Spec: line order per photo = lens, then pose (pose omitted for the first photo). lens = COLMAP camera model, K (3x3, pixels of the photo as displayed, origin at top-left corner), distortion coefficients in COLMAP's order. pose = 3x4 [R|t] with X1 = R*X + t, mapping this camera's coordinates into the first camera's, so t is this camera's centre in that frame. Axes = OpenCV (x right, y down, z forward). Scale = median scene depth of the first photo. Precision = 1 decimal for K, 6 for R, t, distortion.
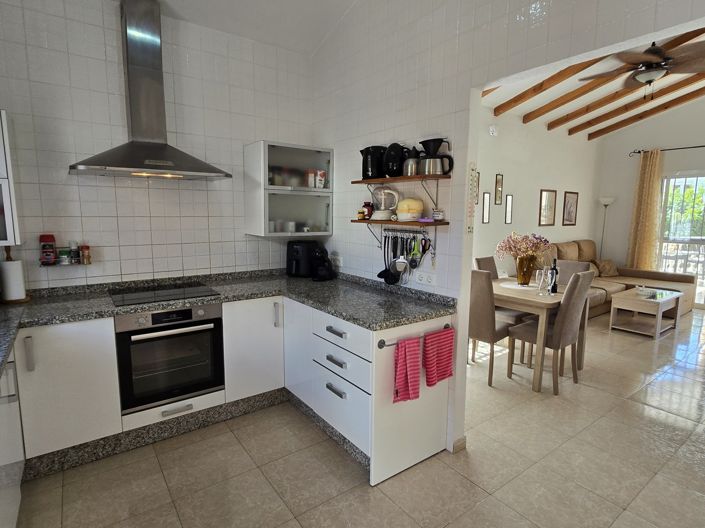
lens RADIAL K [[385.7, 0, 352.8], [0, 385.7, 264.5], [0, 0, 1]] dist [0.002277, -0.005750]
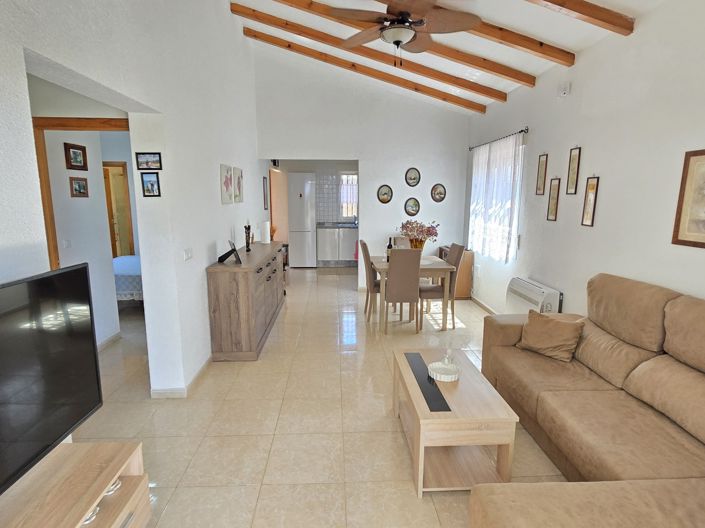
lens RADIAL K [[385.7, 0, 351.7], [0, 385.7, 264.1], [0, 0, 1]] dist [0.002277, -0.005750]
pose [[-0.545667, 0.132616, -0.827442, 1.017959], [-0.123208, 0.963972, 0.235748, -0.133943], [0.828895, 0.230587, -0.509668, 0.940661]]
